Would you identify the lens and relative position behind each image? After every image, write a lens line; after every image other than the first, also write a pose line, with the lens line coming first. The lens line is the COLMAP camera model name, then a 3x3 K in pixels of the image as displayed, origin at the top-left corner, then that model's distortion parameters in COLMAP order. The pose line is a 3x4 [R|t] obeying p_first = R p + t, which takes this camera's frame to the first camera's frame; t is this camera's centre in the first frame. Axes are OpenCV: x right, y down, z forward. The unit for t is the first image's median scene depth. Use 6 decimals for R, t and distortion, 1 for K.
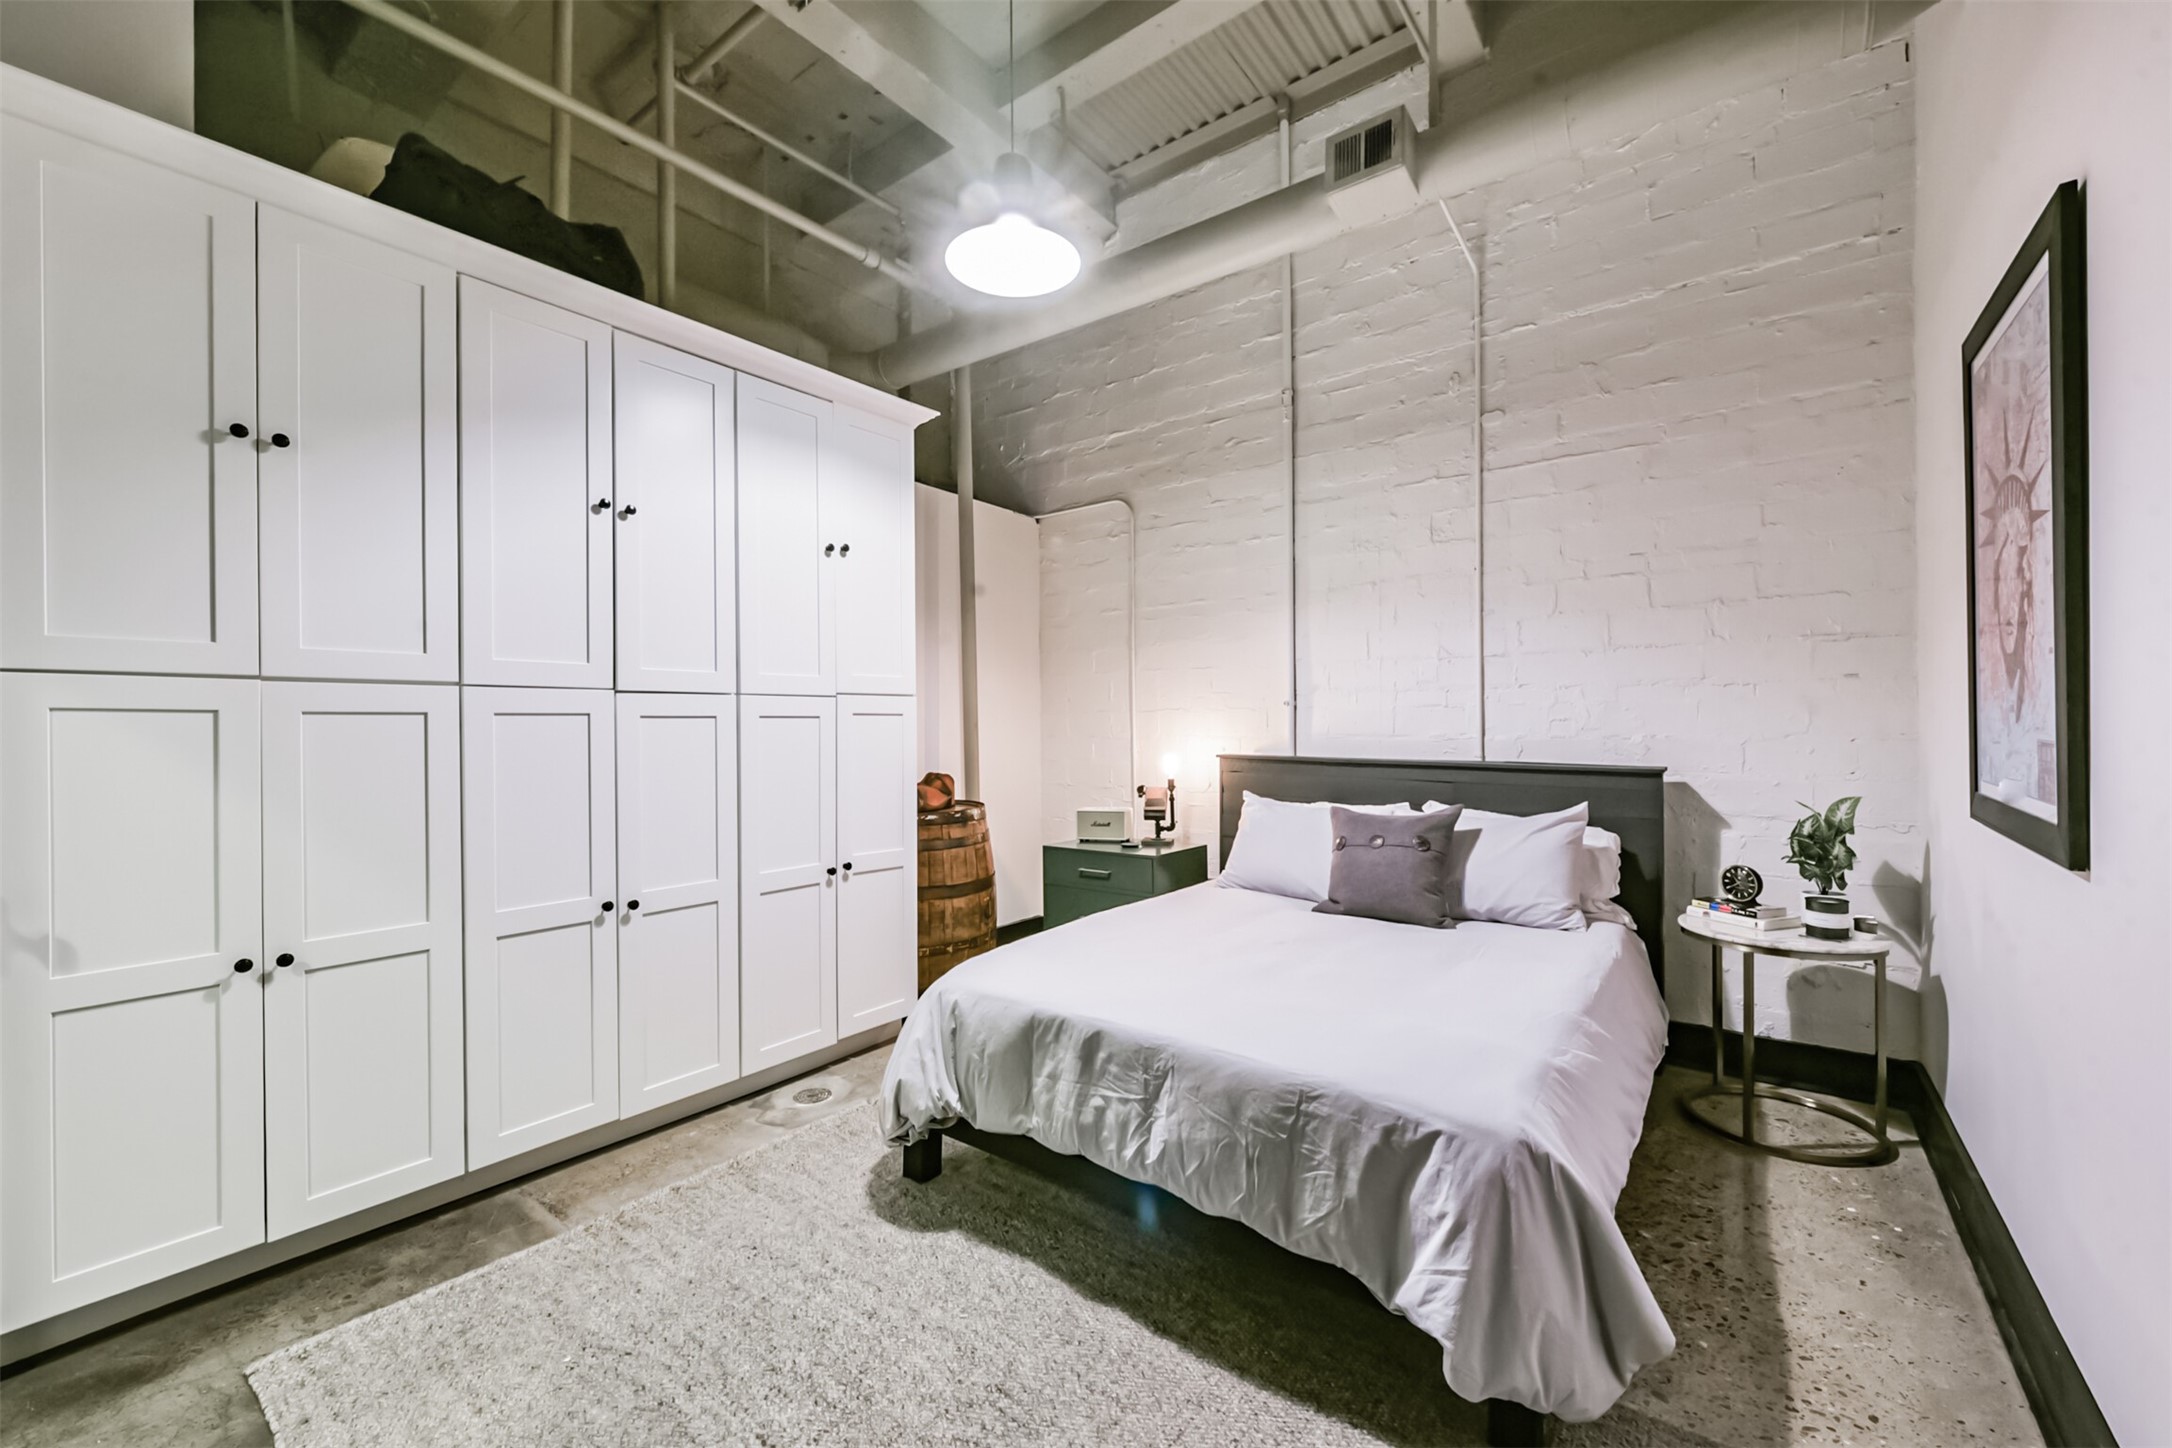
lens RADIAL K [[858.3, 0, 1086.0], [0, 858.3, 724.0], [0, 0, 1]] dist [-0.001000, -0.000096]
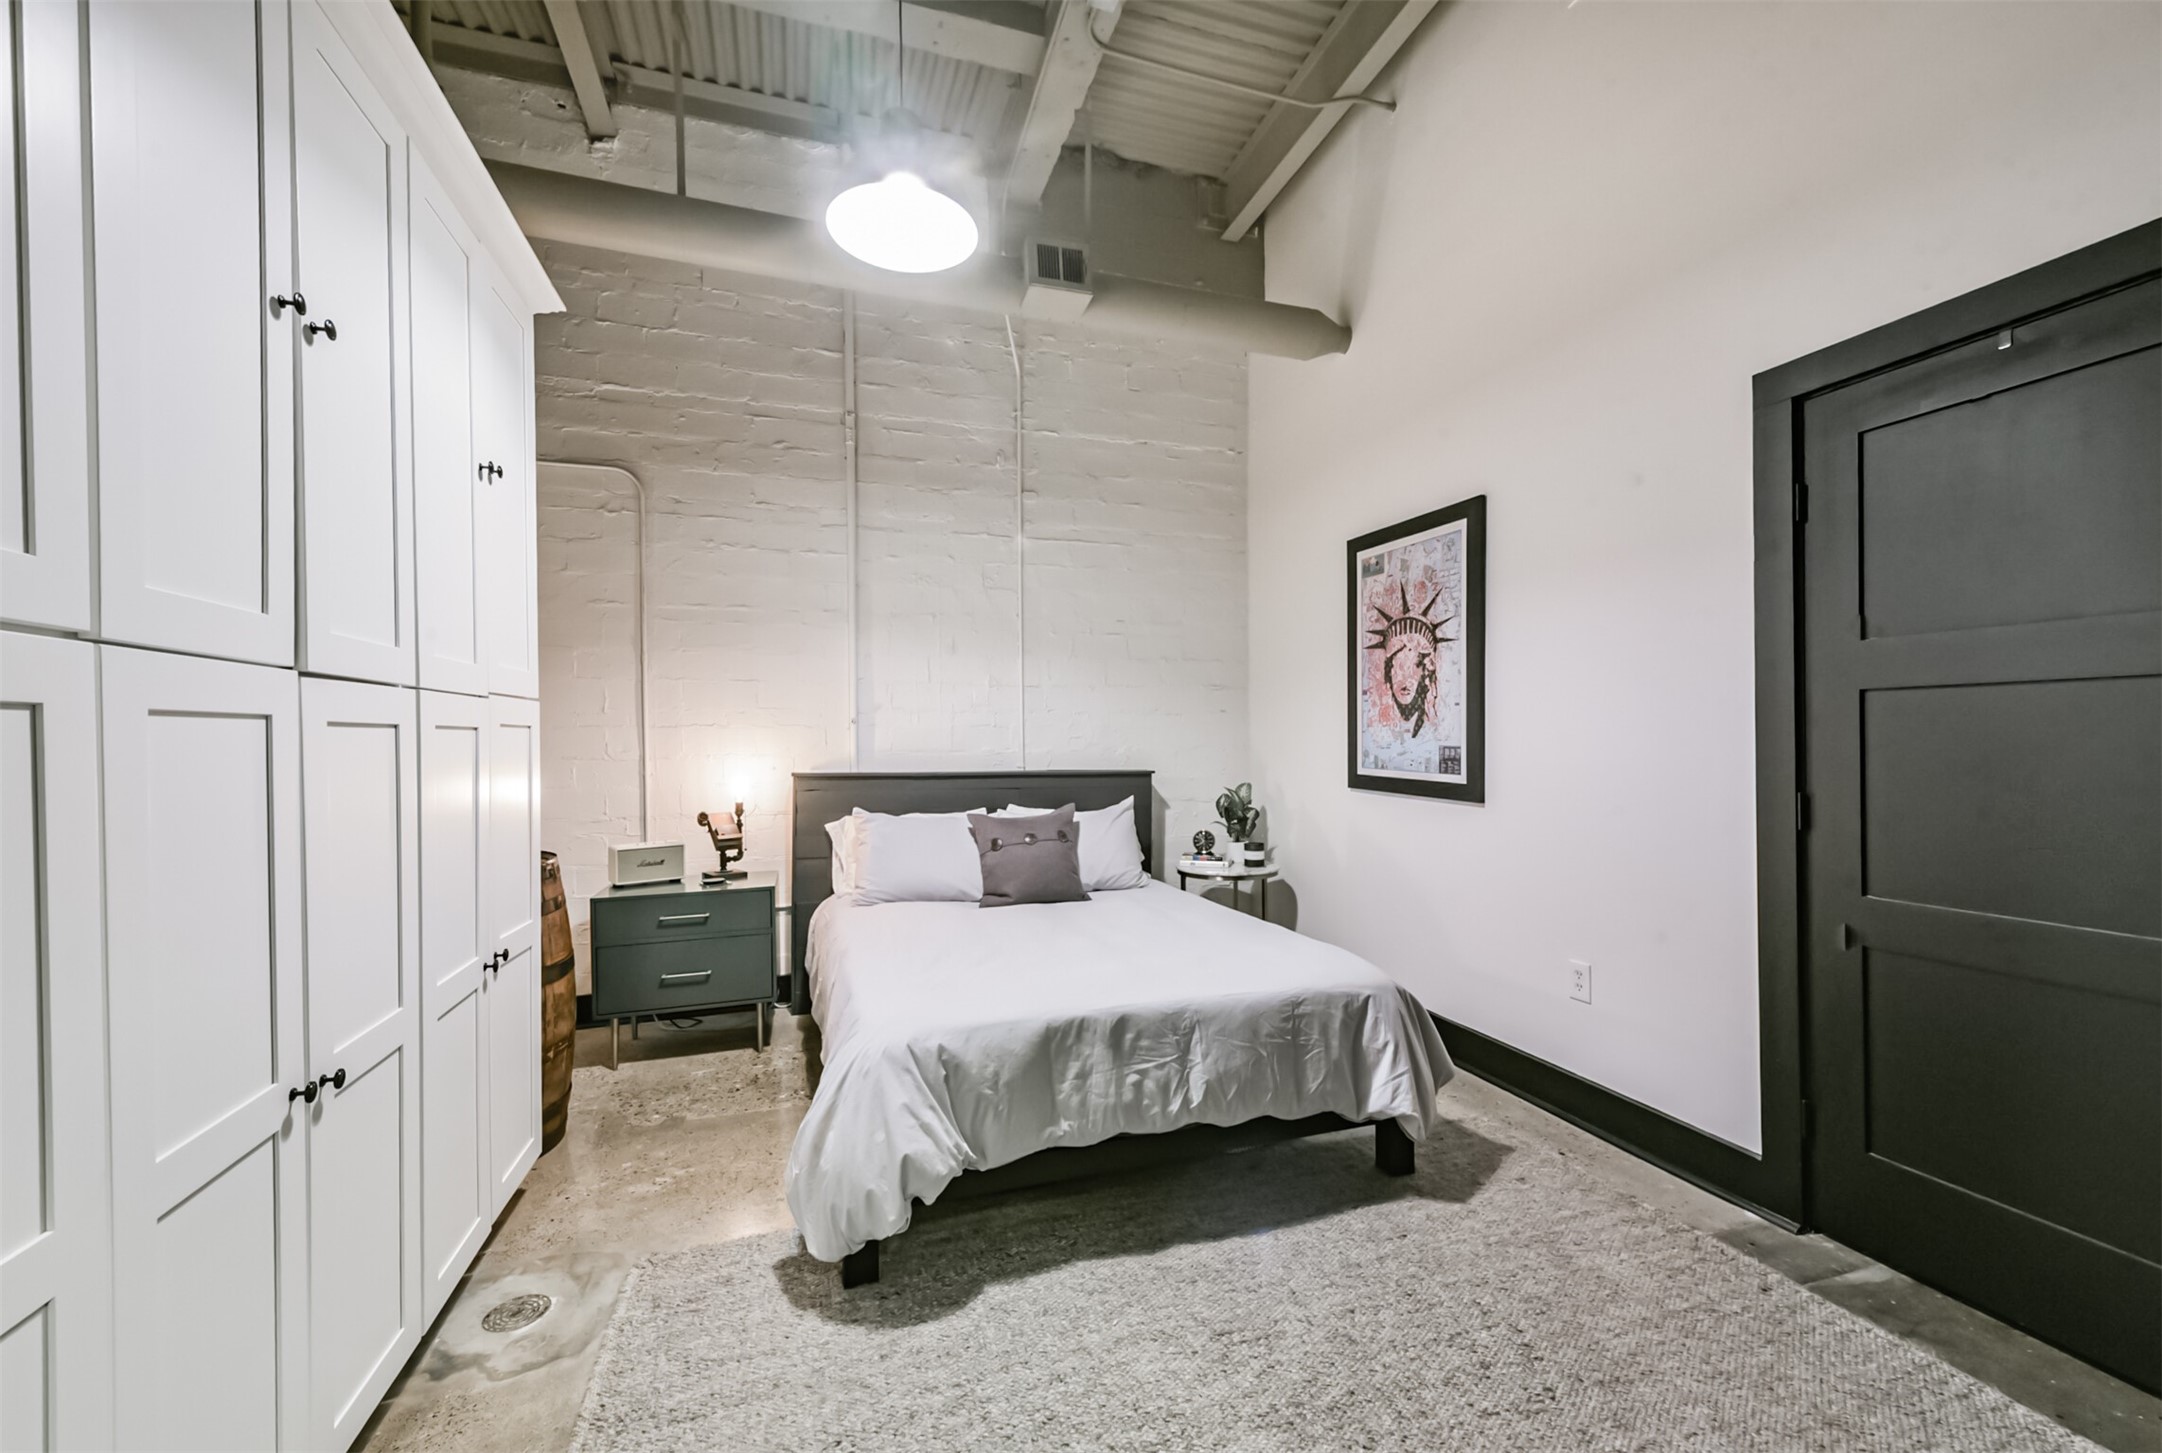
lens RADIAL K [[845.4, 0, 1083.6], [0, 845.4, 743.3], [0, 0, 1]] dist [0.007811, -0.000158]
pose [[0.570250, -0.001246, 0.821470, -0.868852], [0.003977, 0.999991, -0.001245, 0.009539], [-0.821462, 0.003977, 0.570250, 0.406403]]
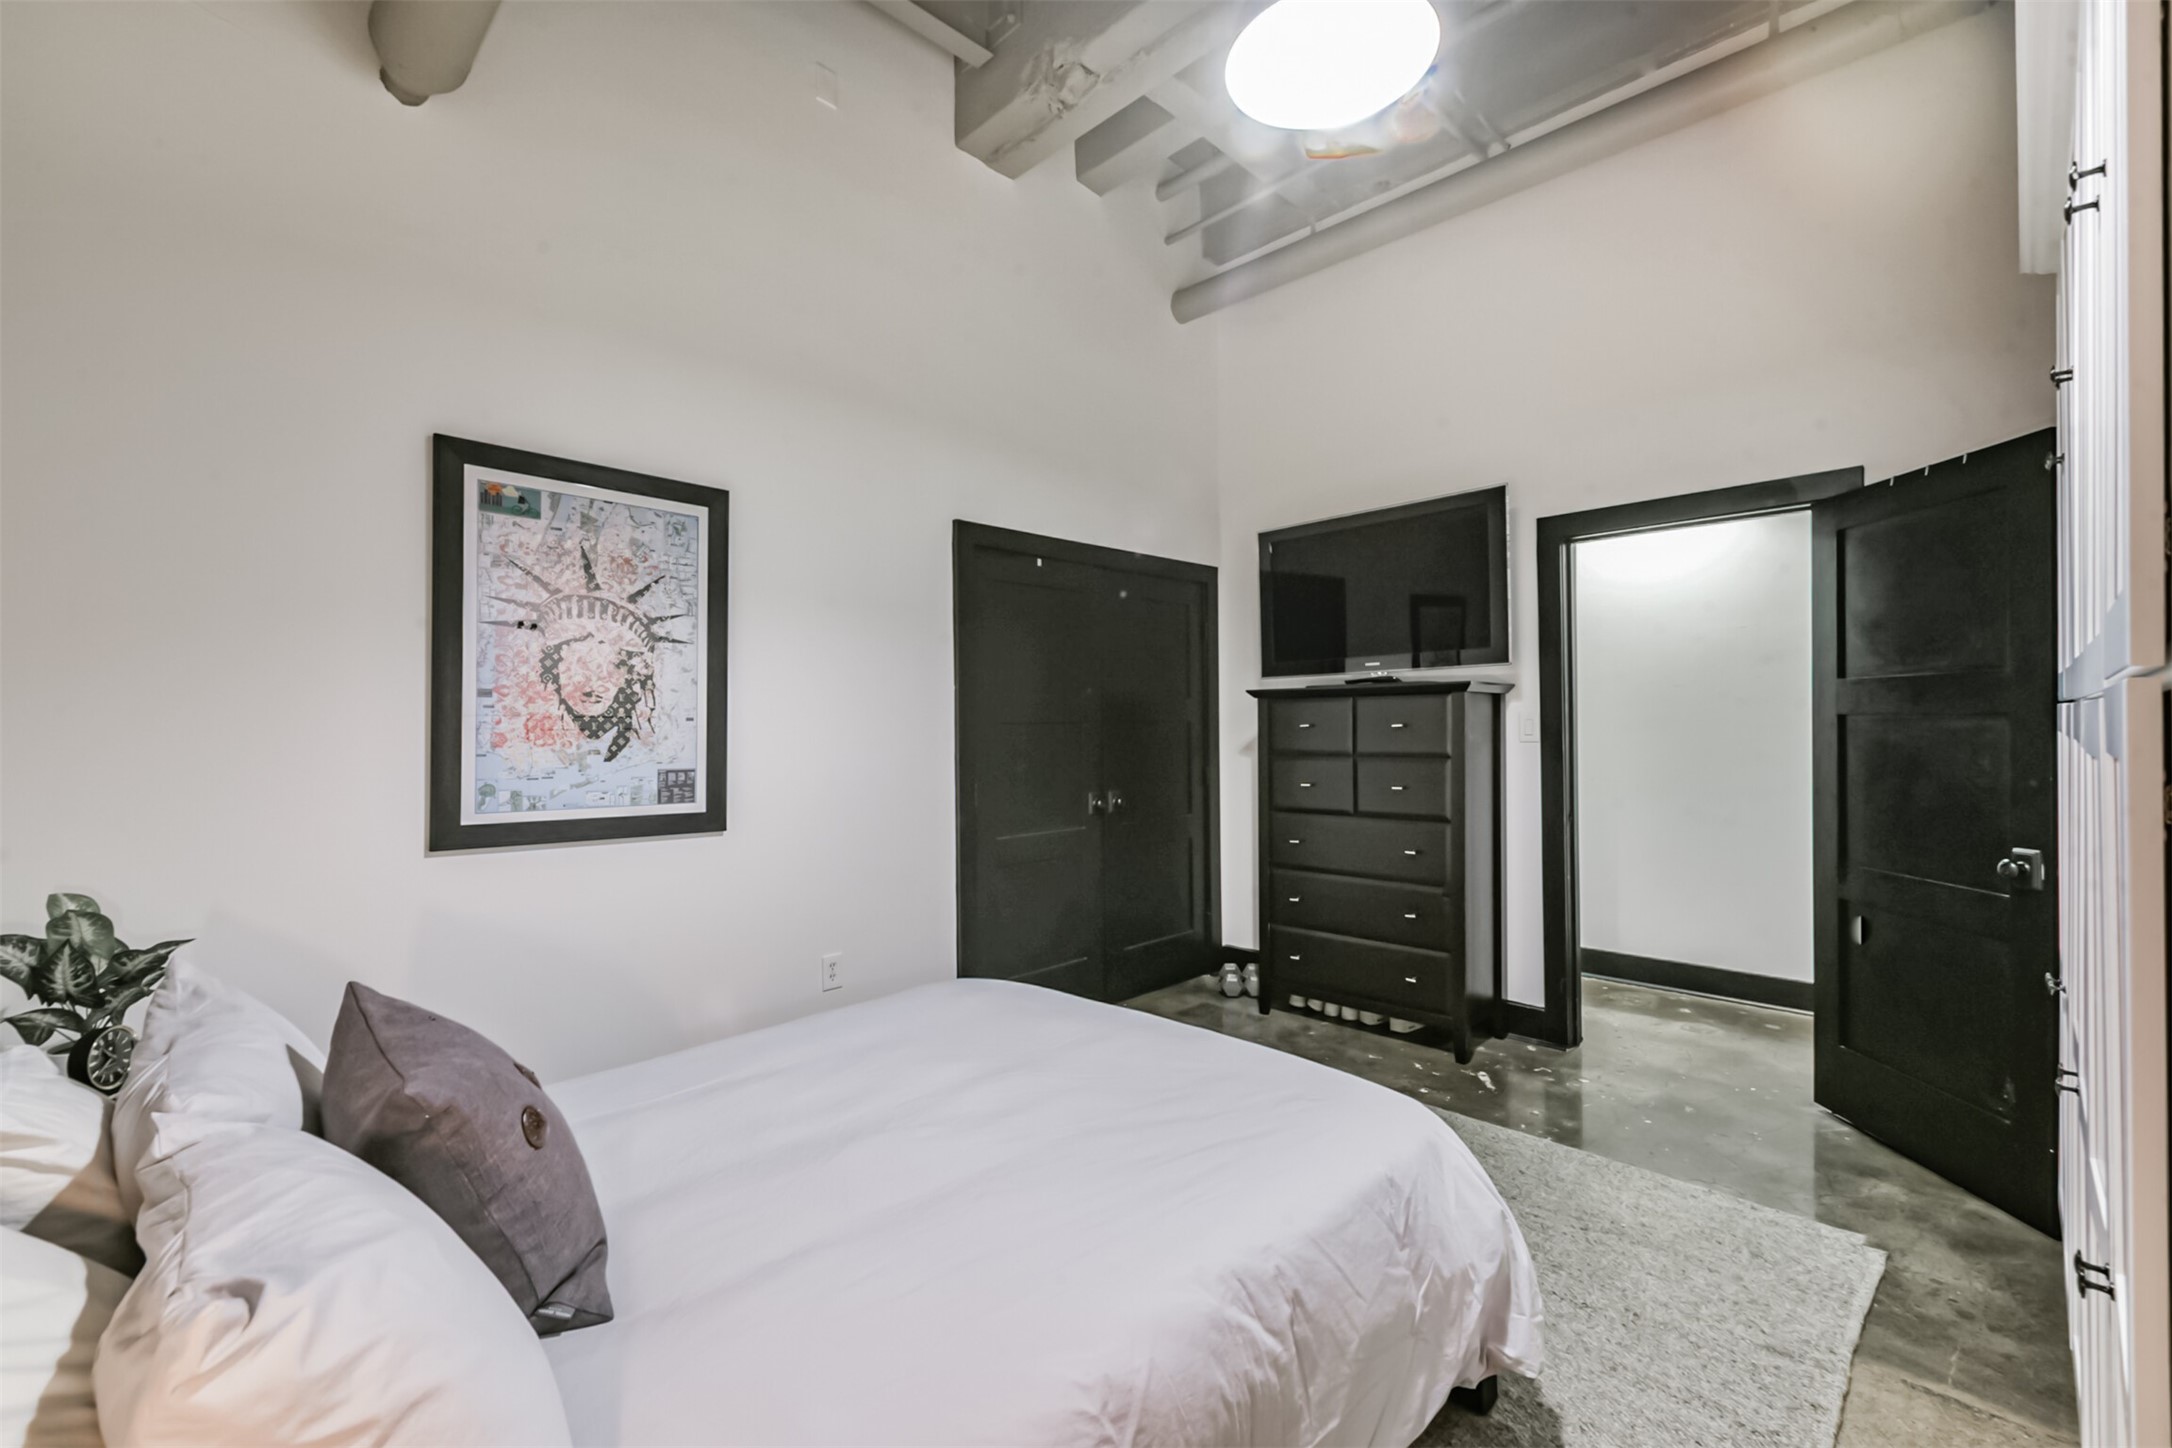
lens RADIAL K [[898.0, 0, 1086.0], [0, 898.0, 724.0], [0, 0, 1]] dist [-0.000420, -0.000065]
pose [[-0.991465, 0.014251, 0.129592, 0.021262], [0.014854, 0.999883, 0.003686, -0.051004], [-0.129525, 0.005580, -0.991561, 2.064634]]
